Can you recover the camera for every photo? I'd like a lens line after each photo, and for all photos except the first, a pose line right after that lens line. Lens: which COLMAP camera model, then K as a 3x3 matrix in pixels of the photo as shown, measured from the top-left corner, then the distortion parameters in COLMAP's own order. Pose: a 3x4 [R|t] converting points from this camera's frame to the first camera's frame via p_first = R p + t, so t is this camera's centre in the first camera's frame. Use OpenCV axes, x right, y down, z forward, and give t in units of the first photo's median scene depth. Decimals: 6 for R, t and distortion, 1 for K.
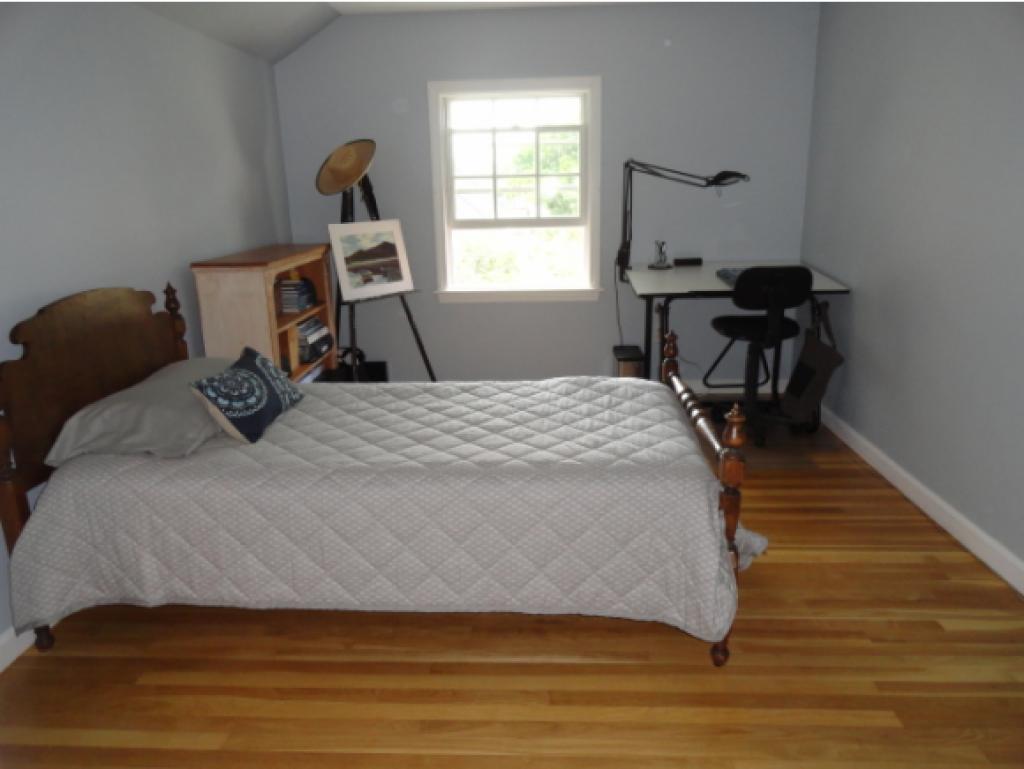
lens RADIAL K [[707.7, 0, 512.0], [0, 707.7, 384.5], [0, 0, 1]] dist [-0.036920, 0.001361]
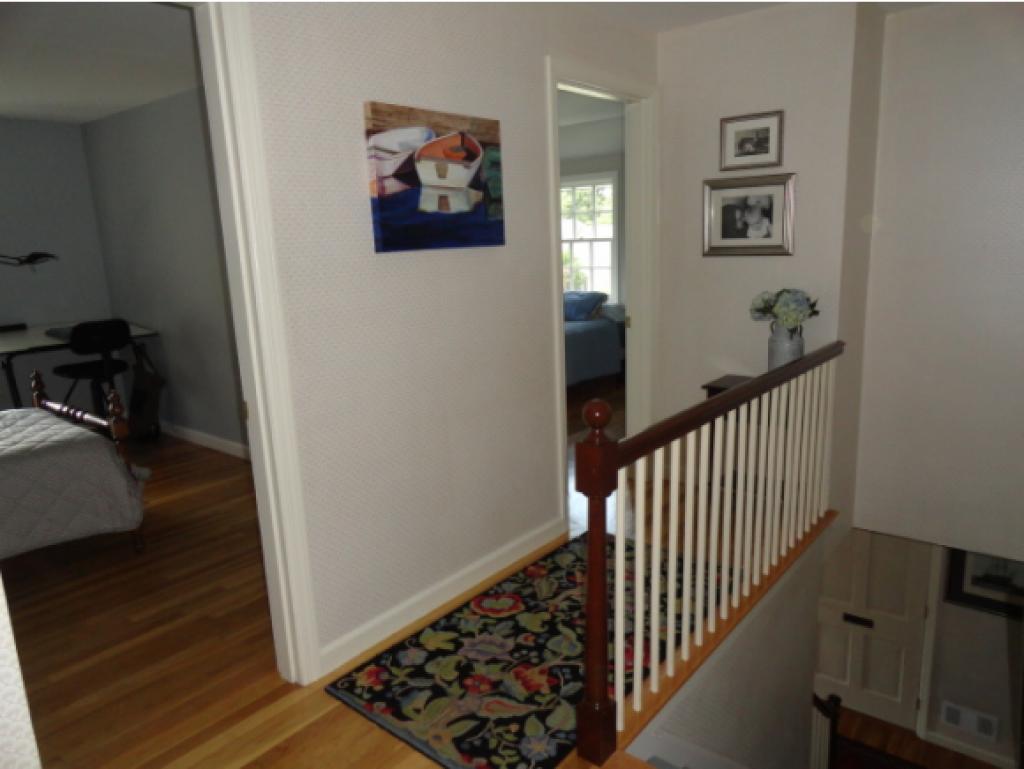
lens RADIAL K [[697.2, 0, 512.0], [0, 697.2, 384.5], [0, 0, 1]] dist [0.008583, 0.002617]
pose [[0.594422, -0.165849, 0.786865, -0.222755], [0.235436, 0.971517, 0.026913, 0.097075], [-0.768916, 0.169259, 0.616538, -0.404576]]
